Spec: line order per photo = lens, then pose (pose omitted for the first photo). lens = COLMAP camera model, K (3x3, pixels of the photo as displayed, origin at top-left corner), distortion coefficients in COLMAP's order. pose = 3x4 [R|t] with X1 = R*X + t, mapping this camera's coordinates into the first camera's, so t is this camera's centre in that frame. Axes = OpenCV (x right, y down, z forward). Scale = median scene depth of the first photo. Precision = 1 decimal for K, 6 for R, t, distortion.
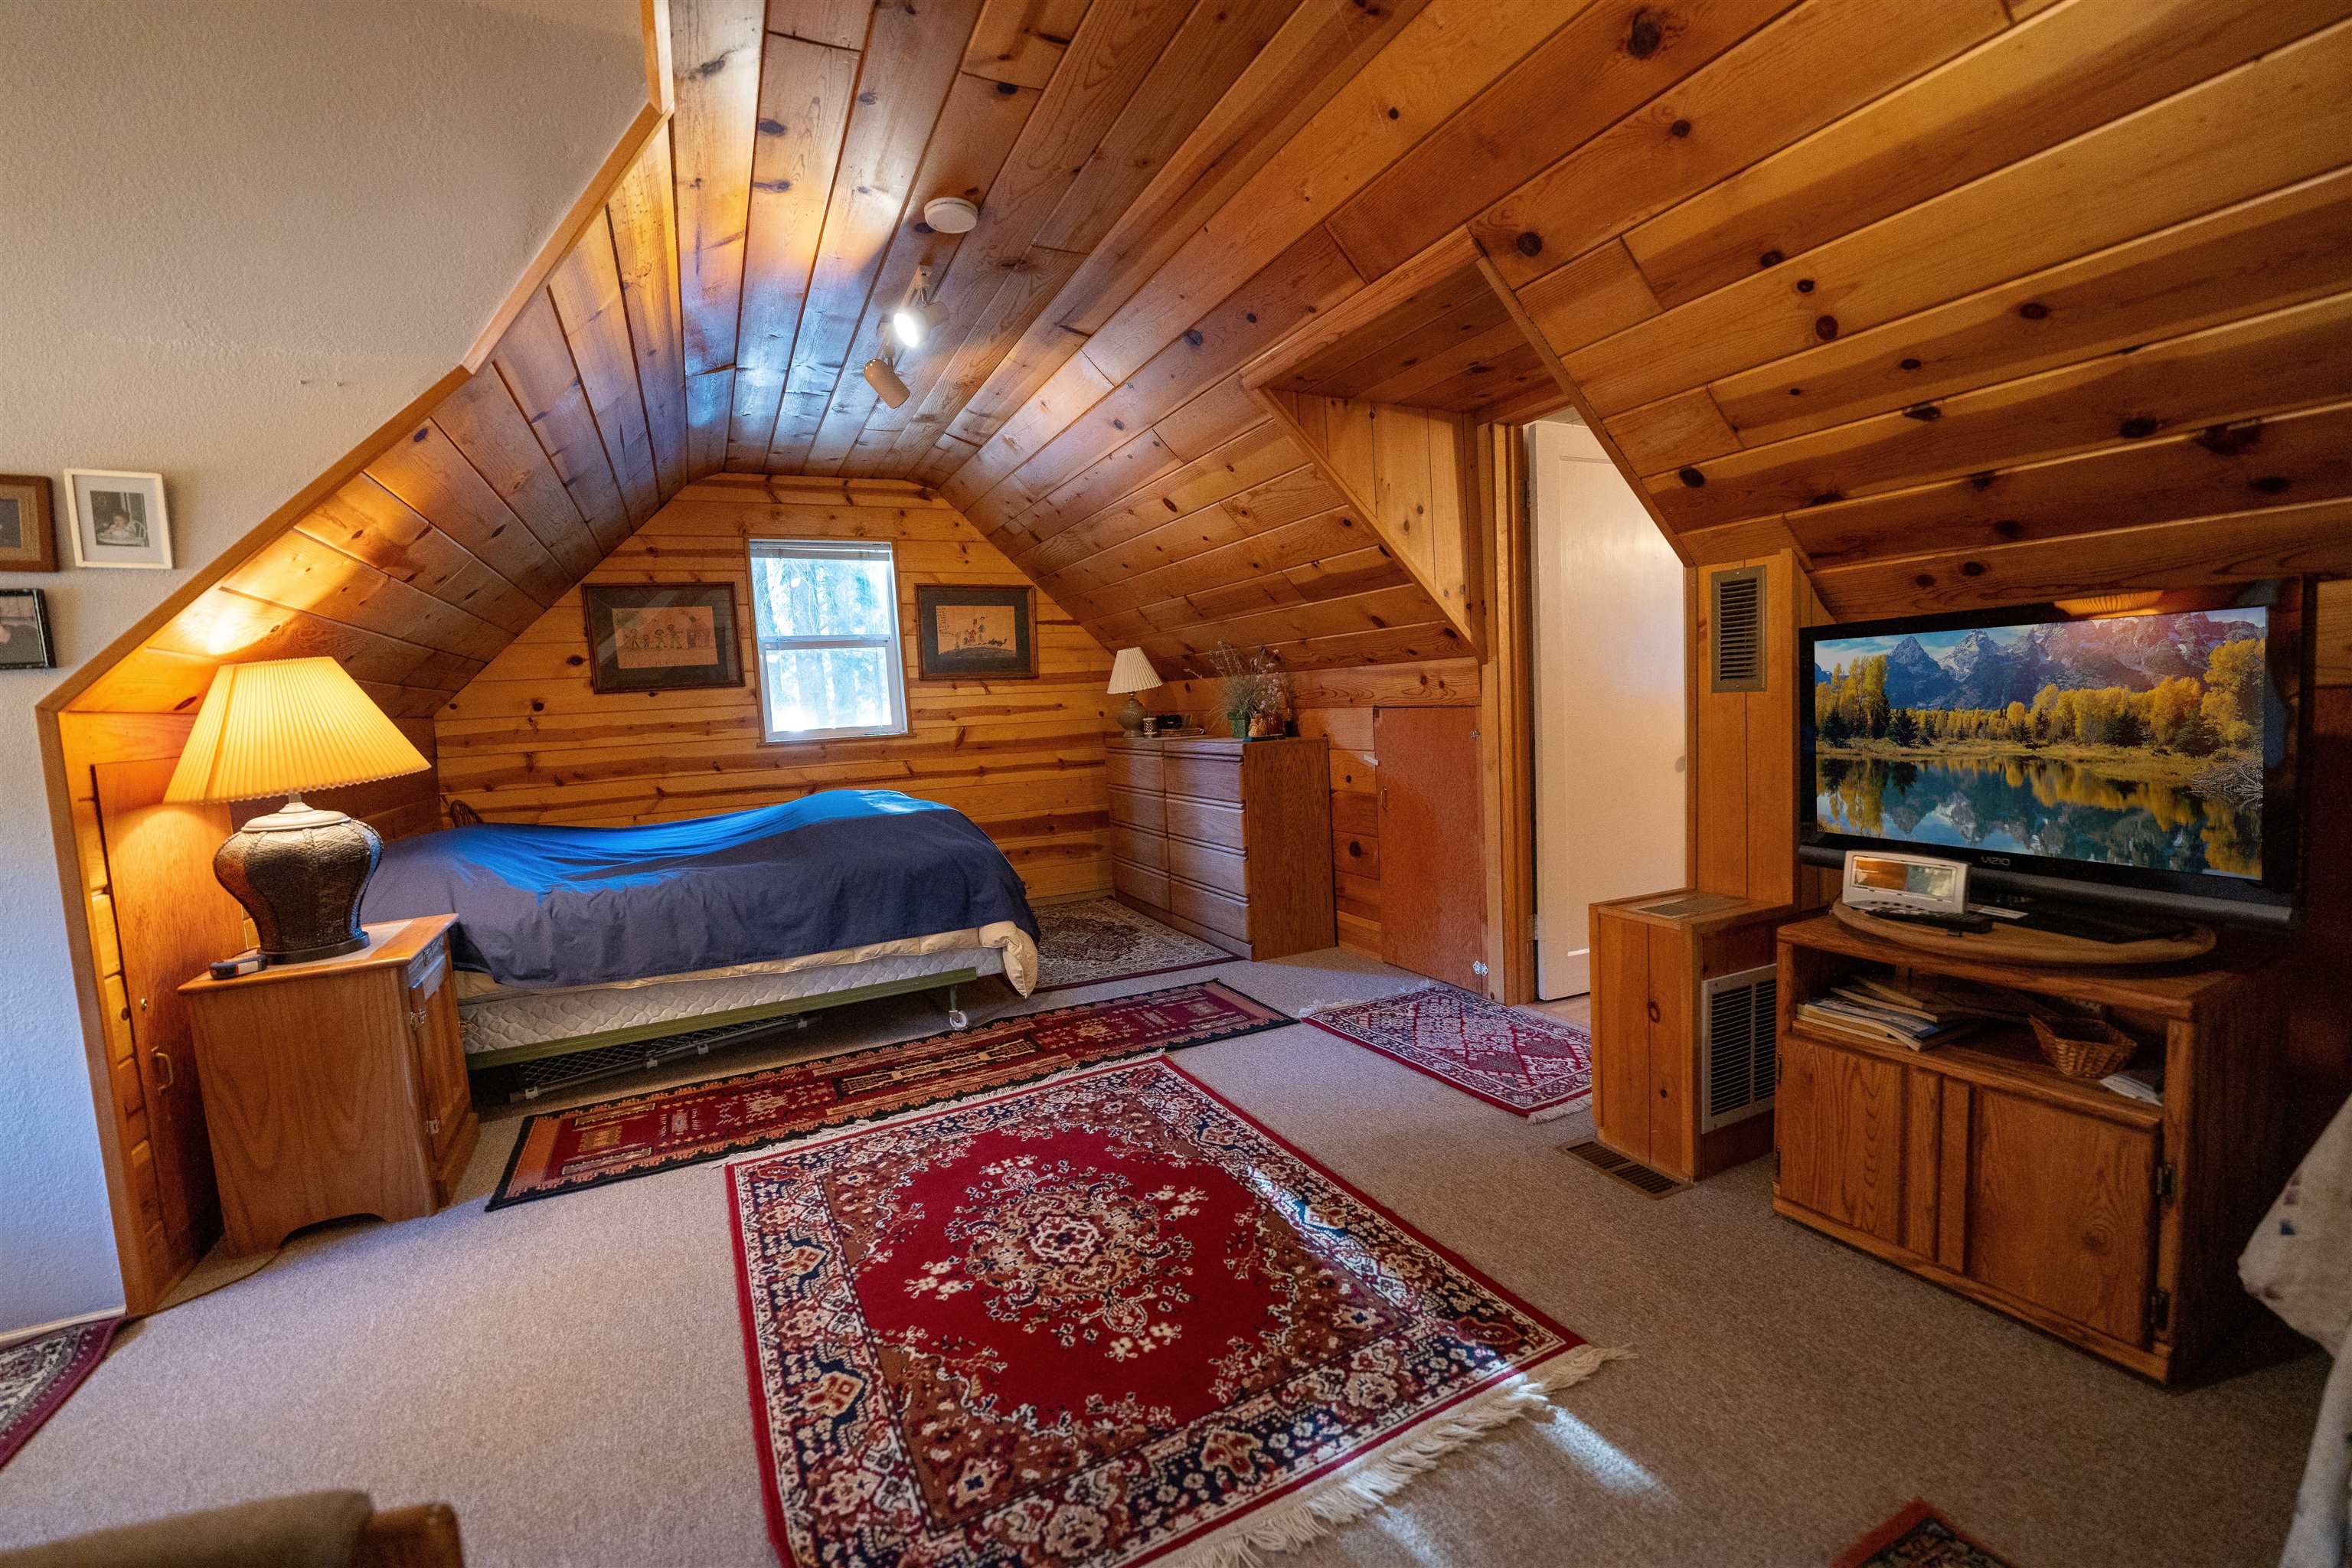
lens RADIAL K [[962.5, 0, 1179.5], [0, 962.5, 785.2], [0, 0, 1]] dist [-0.024271, 0.000923]
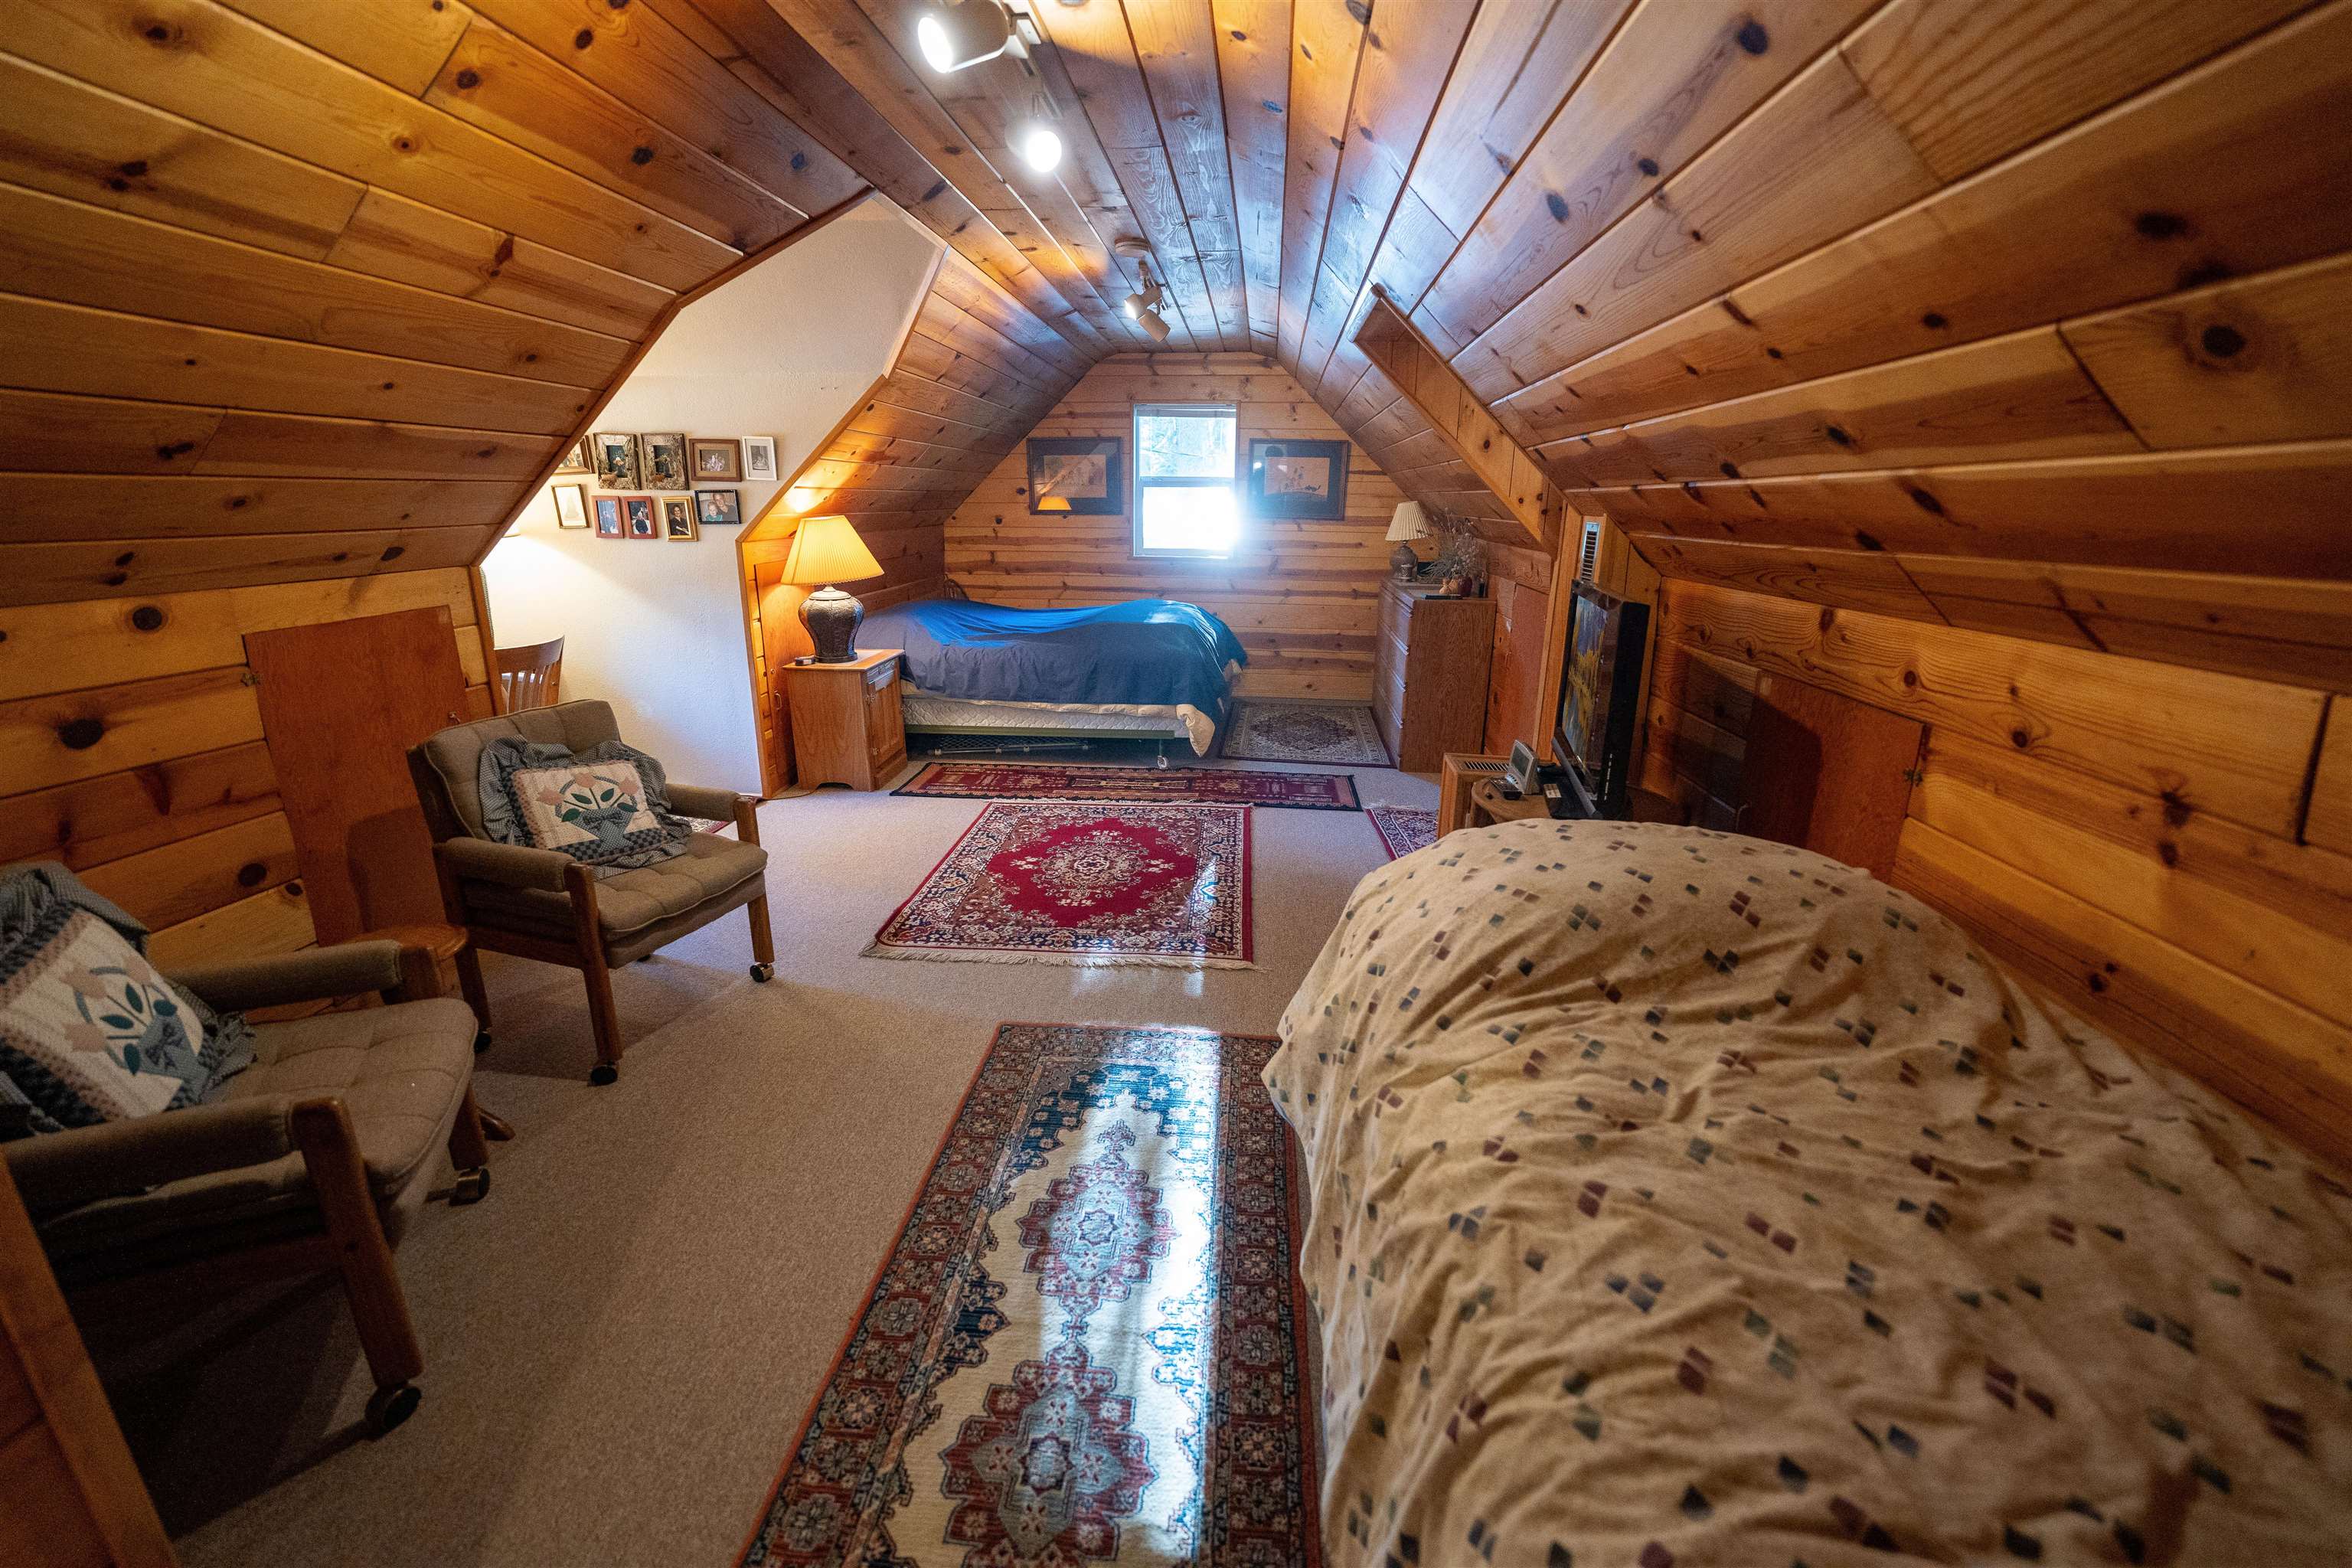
lens RADIAL K [[962.5, 0, 1171.4], [0, 962.5, 786.3], [0, 0, 1]] dist [-0.024271, 0.000923]
pose [[0.849452, 0.208078, -0.484907, 0.643742], [-0.100607, 0.965975, 0.238266, -0.106300], [0.517986, -0.153610, 0.841483, -0.359411]]
